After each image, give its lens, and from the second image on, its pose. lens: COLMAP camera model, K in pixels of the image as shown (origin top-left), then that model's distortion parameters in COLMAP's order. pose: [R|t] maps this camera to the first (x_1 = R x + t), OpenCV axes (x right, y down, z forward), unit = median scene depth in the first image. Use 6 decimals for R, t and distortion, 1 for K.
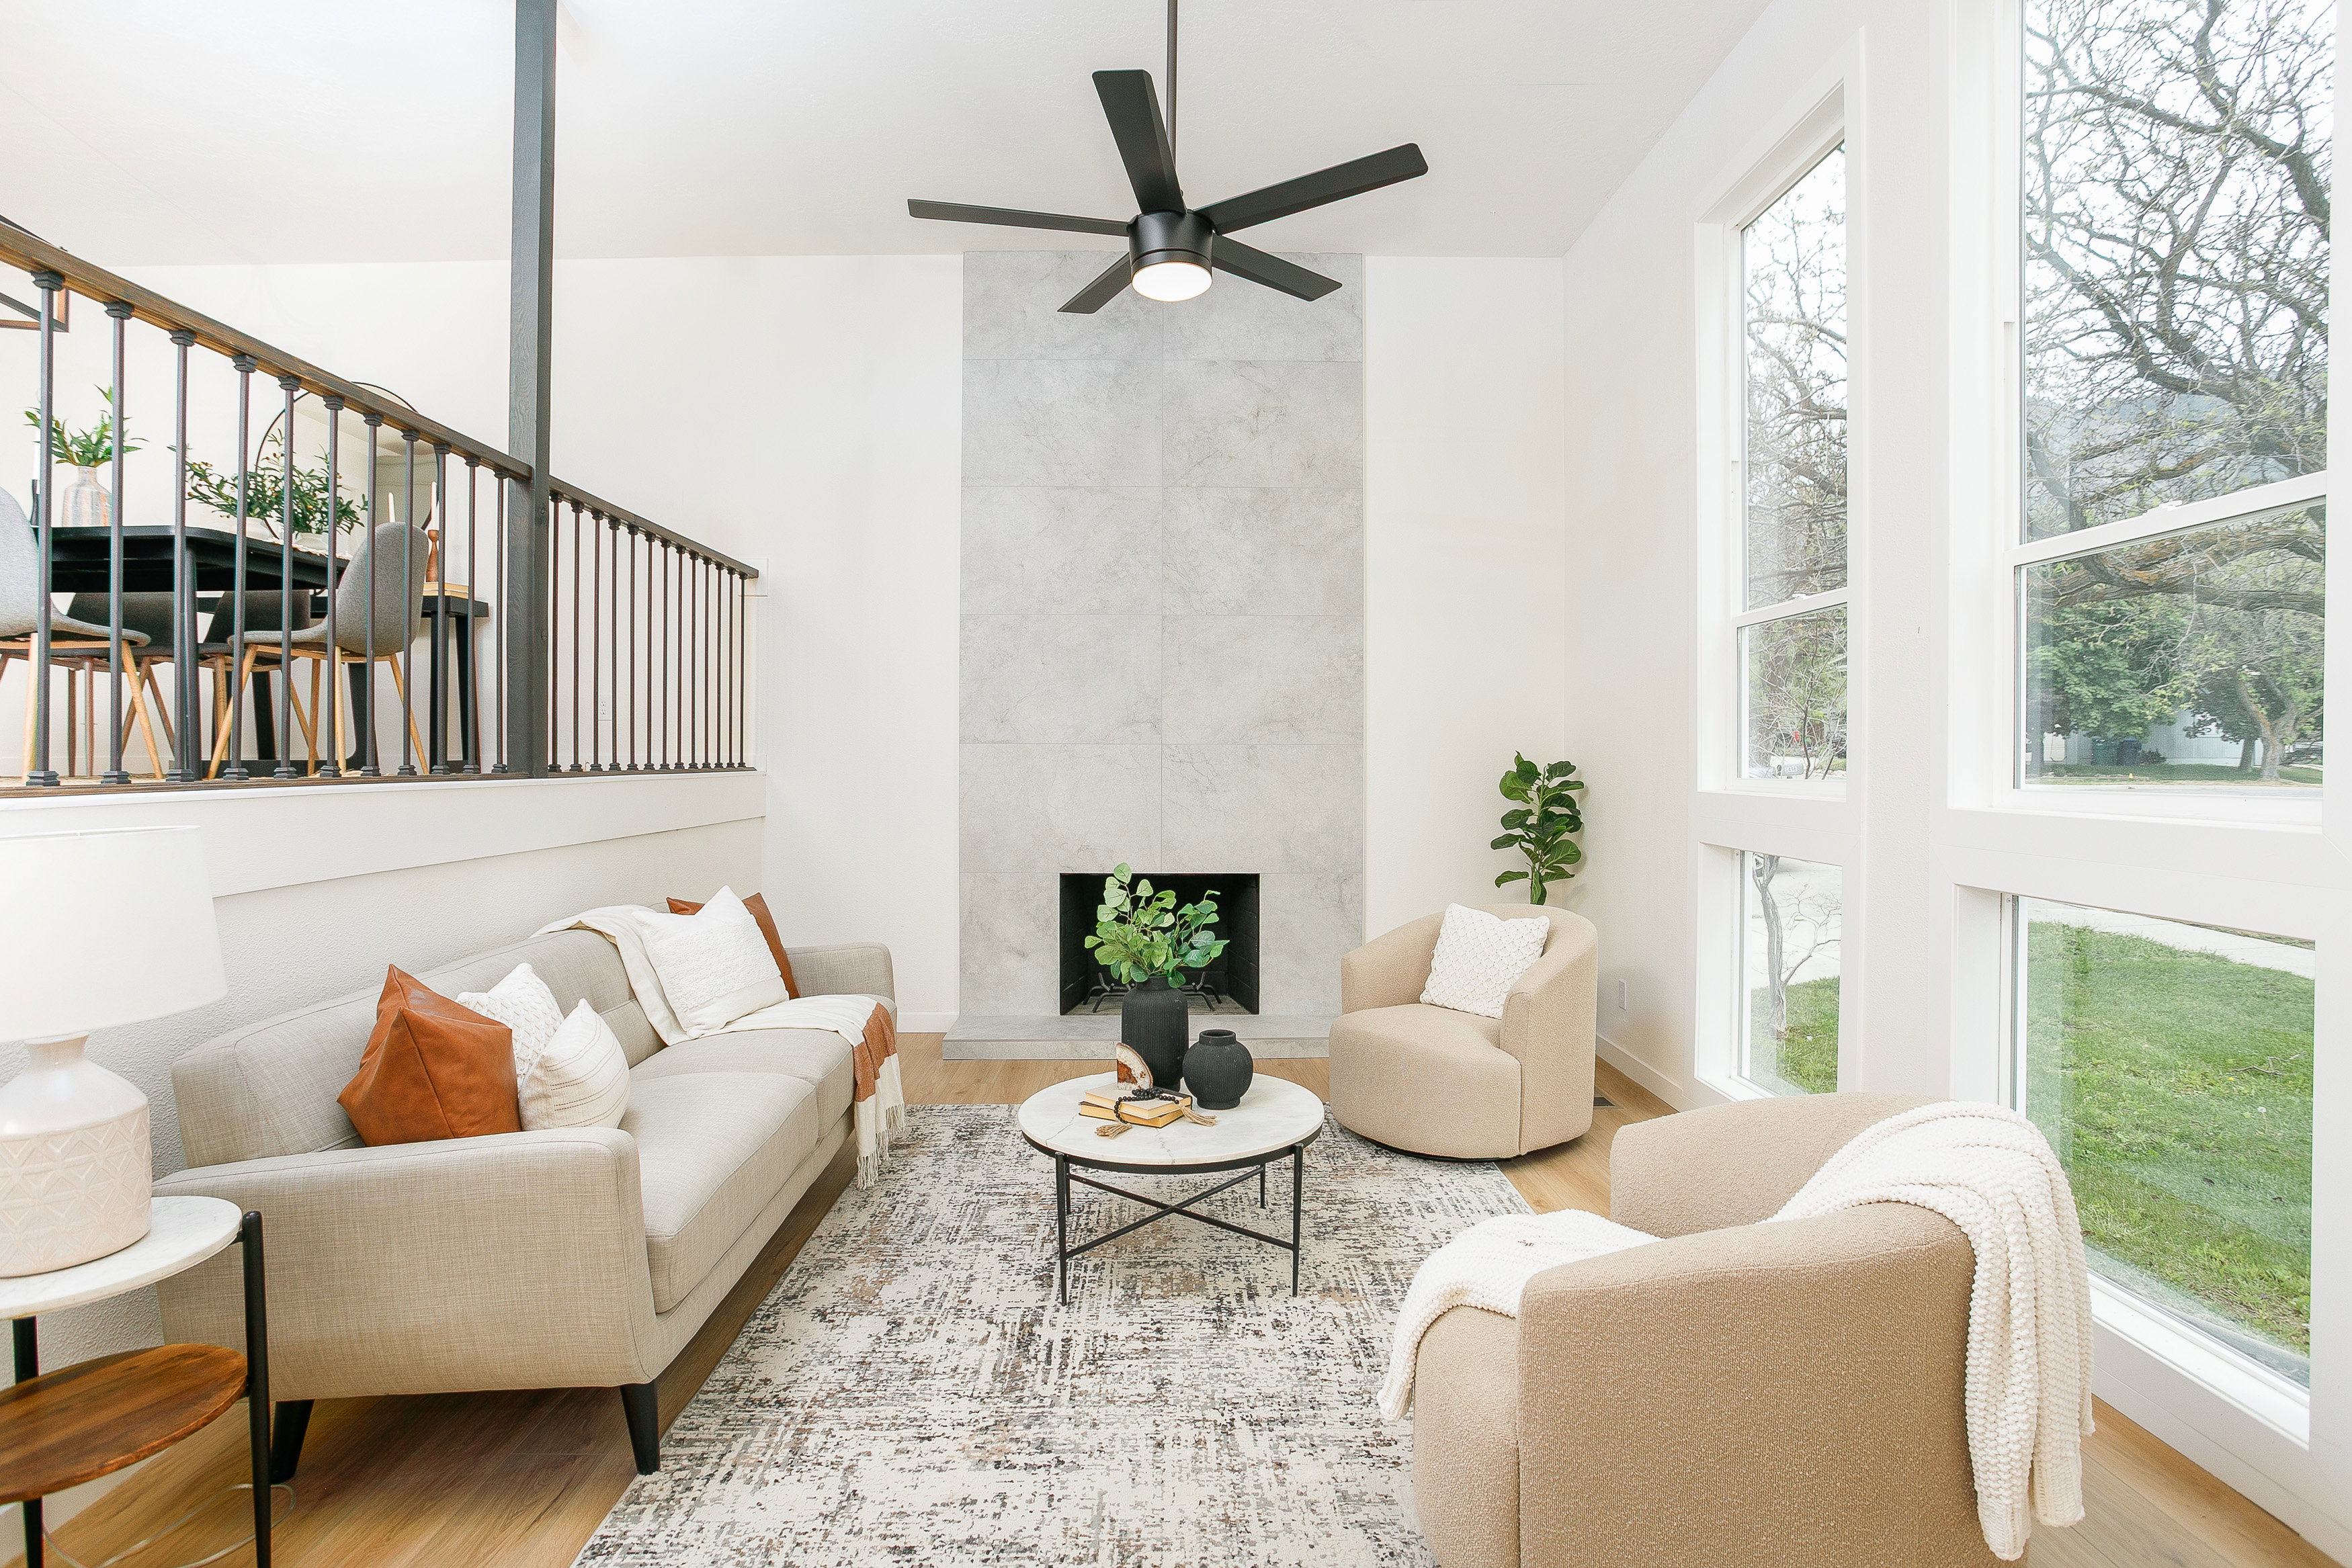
lens RADIAL K [[1152.2, 0, 1168.6], [0, 1152.2, 773.8], [0, 0, 1]] dist [-0.071871, 0.001244]
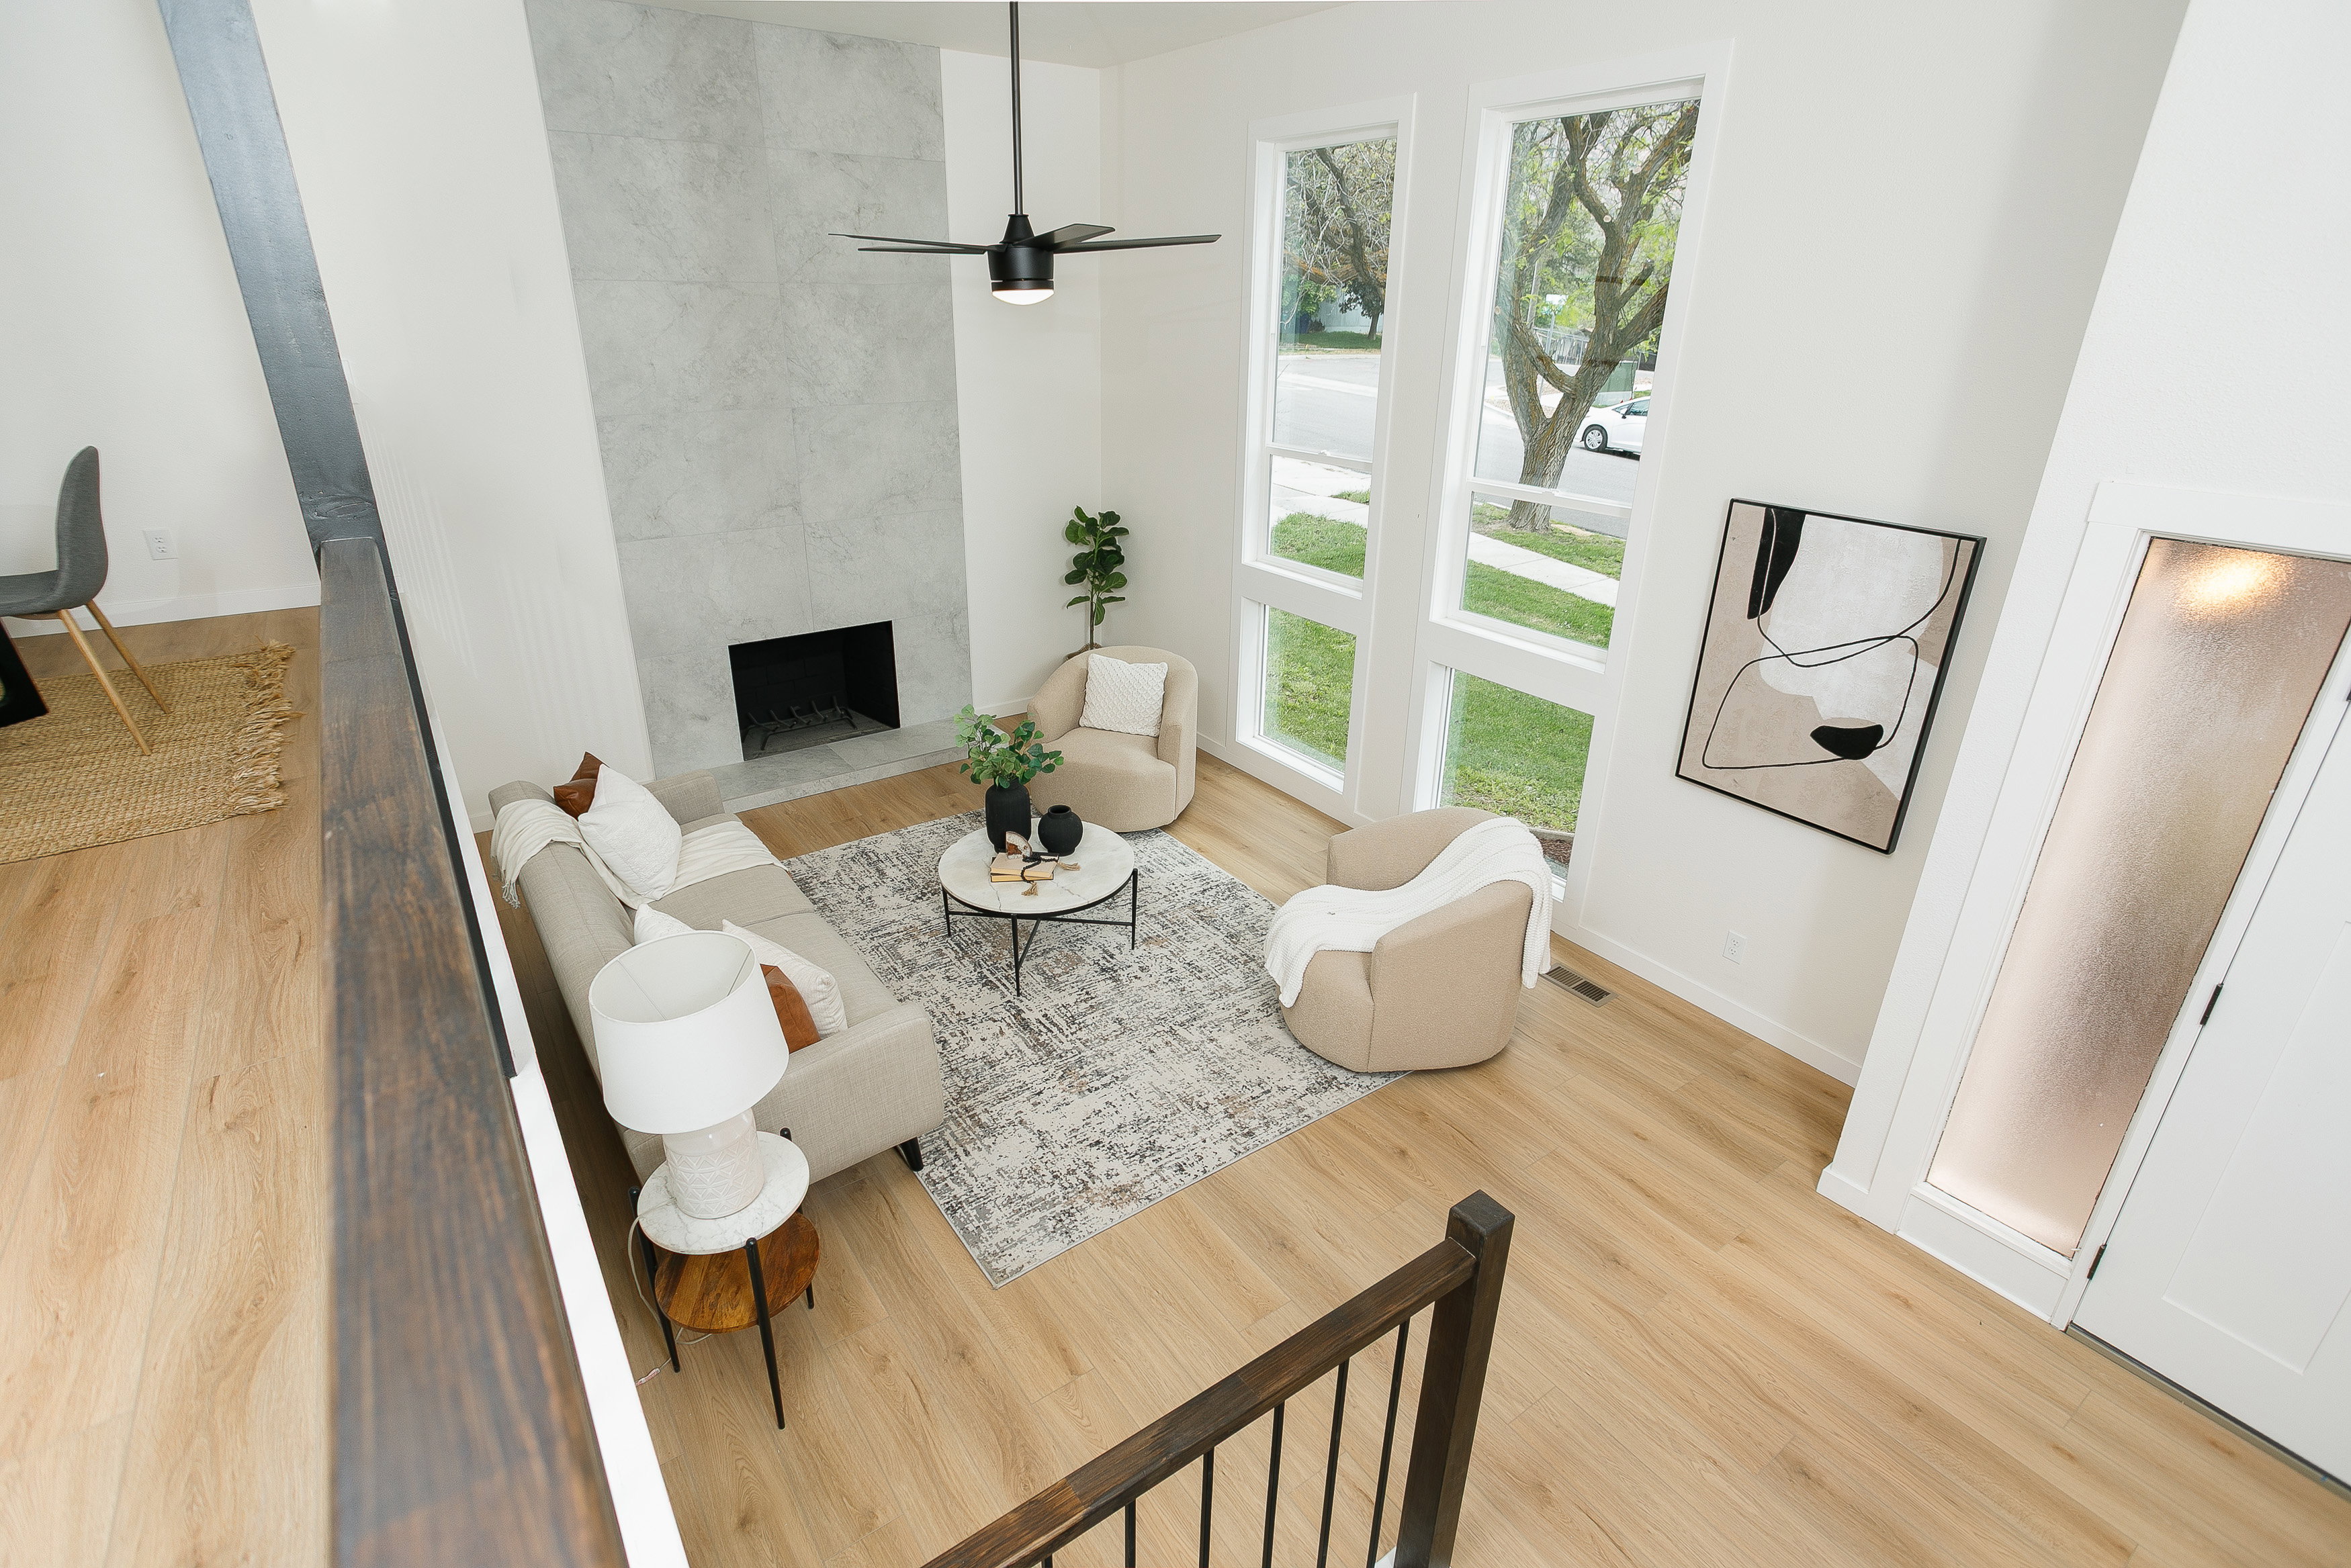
lens RADIAL K [[1133.8, 0, 1148.0], [0, 1133.8, 735.0], [0, 0, 1]] dist [0.001380, 0.001868]
pose [[0.831340, -0.196400, 0.519905, -0.351992], [-0.000239, 0.935351, 0.353721, -0.230267], [-0.555765, -0.294187, 0.777547, -0.135676]]
